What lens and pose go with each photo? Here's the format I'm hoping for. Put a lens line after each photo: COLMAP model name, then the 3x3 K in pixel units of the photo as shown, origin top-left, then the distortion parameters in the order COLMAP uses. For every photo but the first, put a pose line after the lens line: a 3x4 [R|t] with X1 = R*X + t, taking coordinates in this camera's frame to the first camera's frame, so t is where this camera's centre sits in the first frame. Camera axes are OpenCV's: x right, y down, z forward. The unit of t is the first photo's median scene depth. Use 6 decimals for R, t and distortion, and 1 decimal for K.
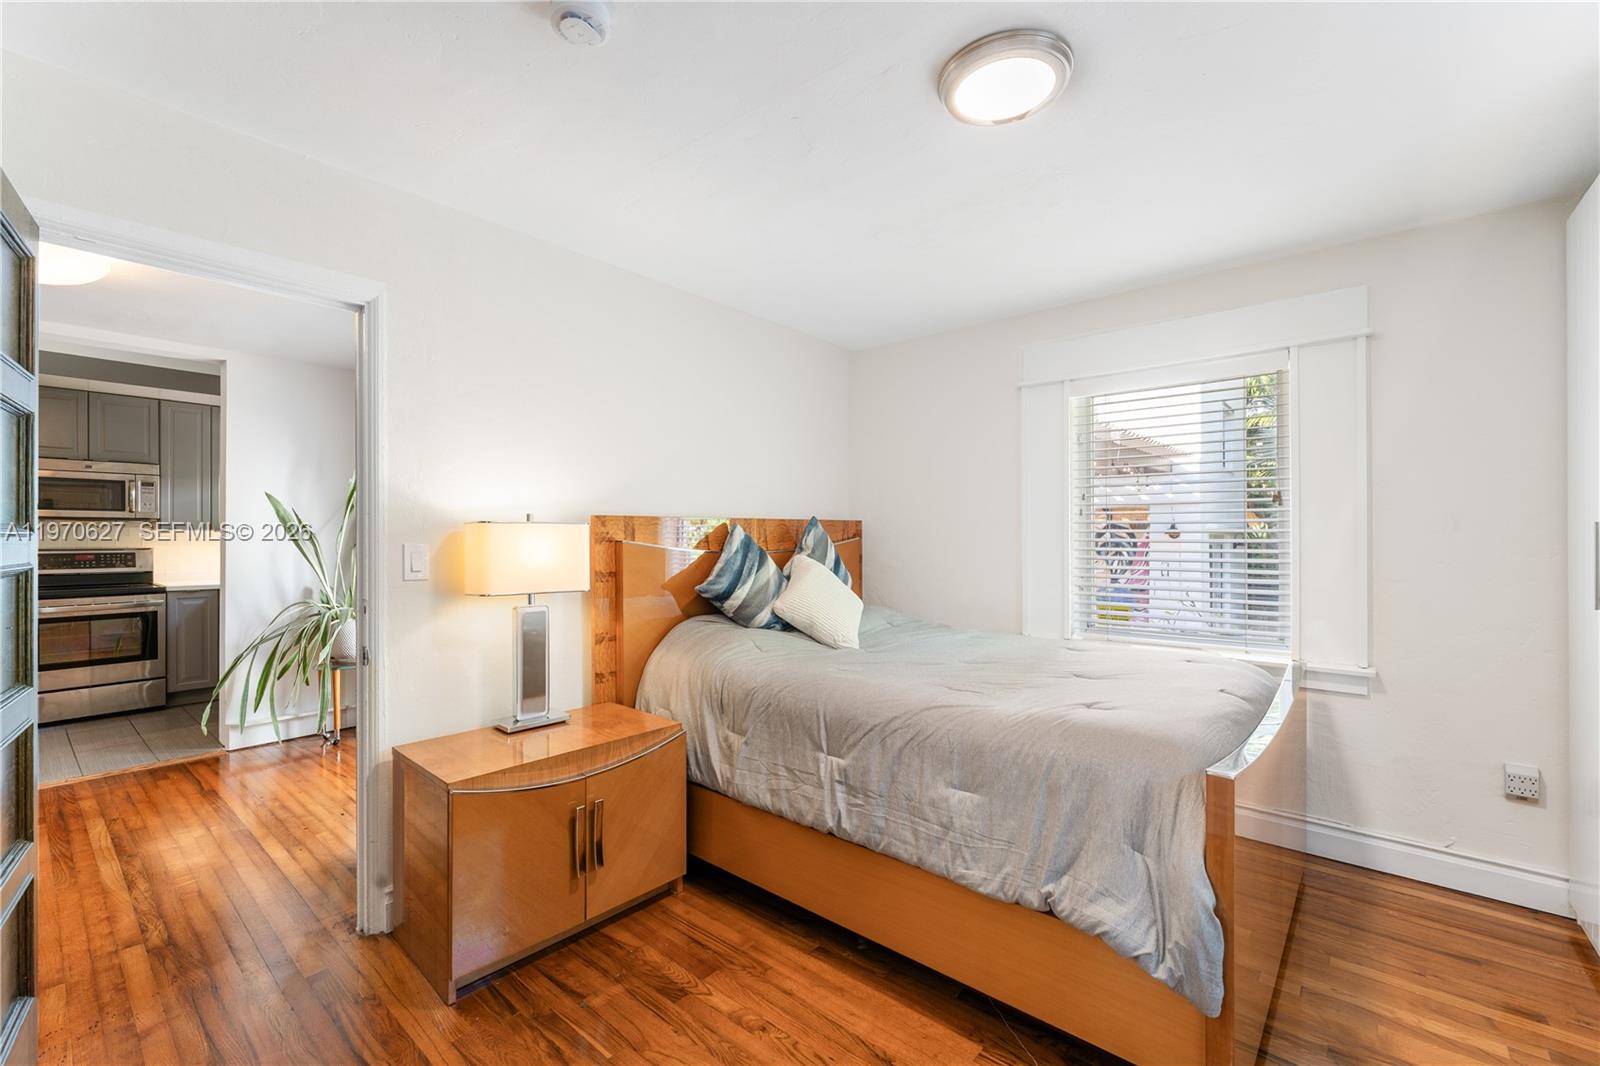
lens RADIAL K [[658.9, 0, 800.0], [0, 658.9, 533.0], [0, 0, 1]] dist [0.000188, 0.000020]
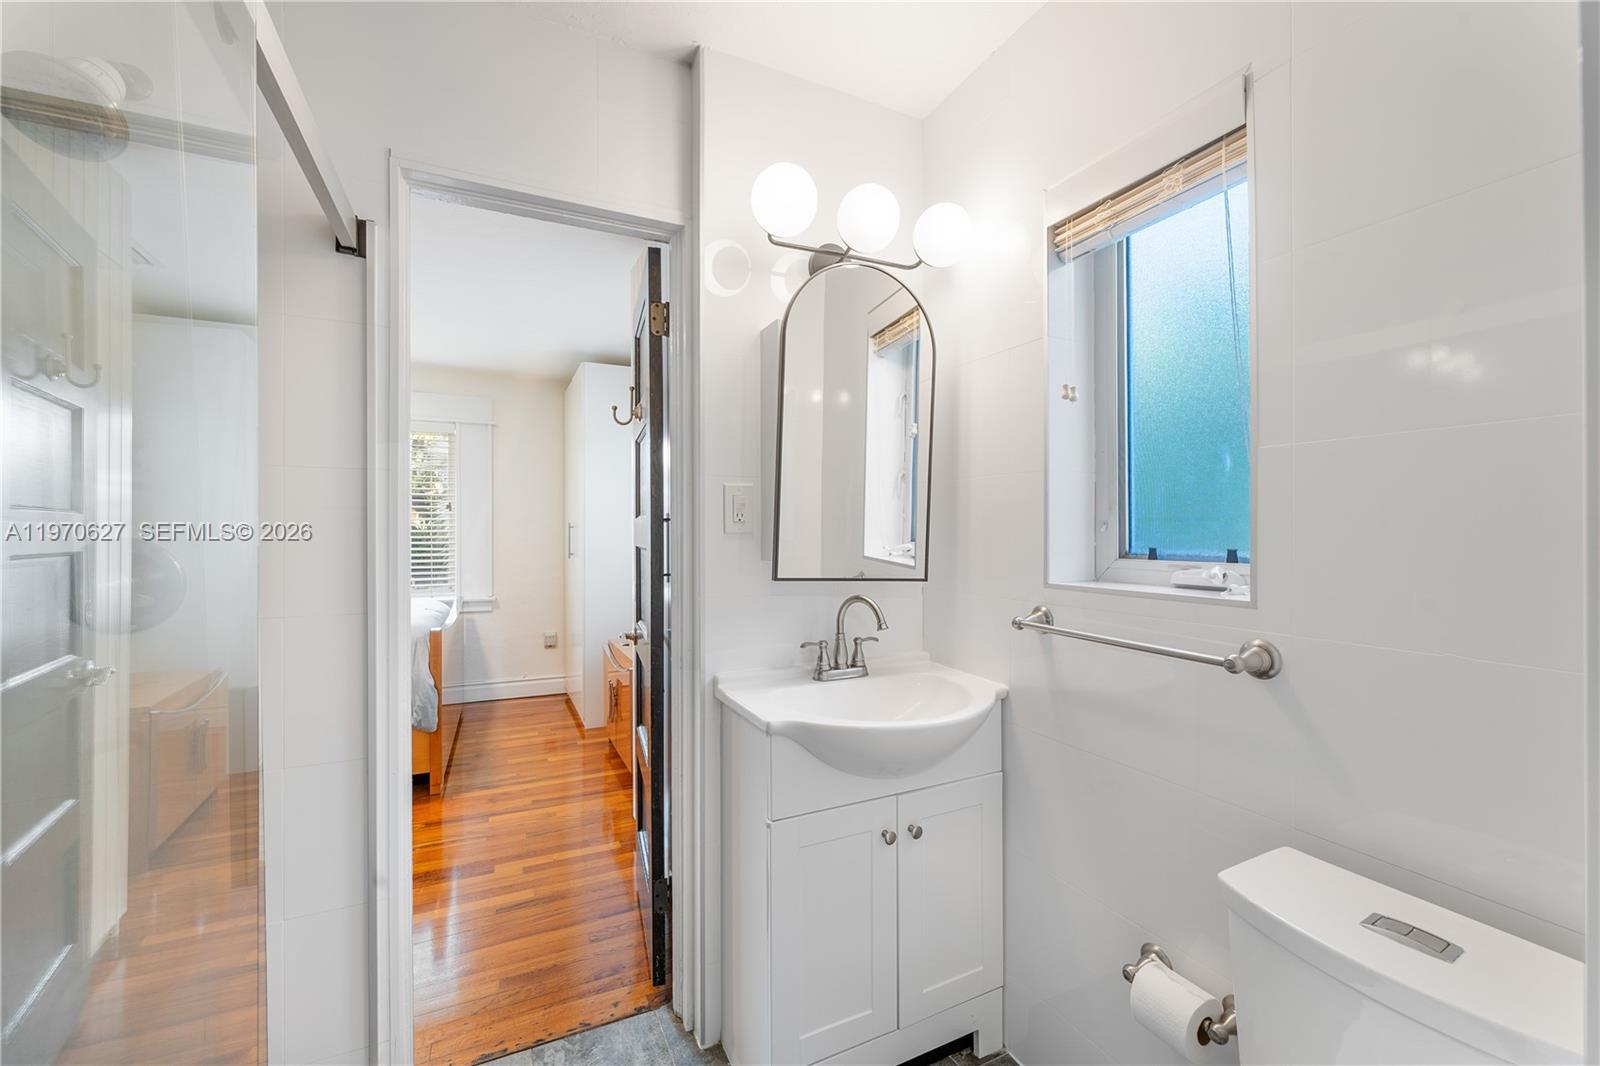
lens RADIAL K [[649.8, 0, 800.0], [0, 649.8, 533.0], [0, 0, 1]] dist [-0.000860, -0.000031]
pose [[0.410523, -0.001727, 0.911849, -0.556404], [-0.004525, 0.999982, 0.003931, 0.009576], [-0.911839, -0.005740, 0.410508, -0.667200]]
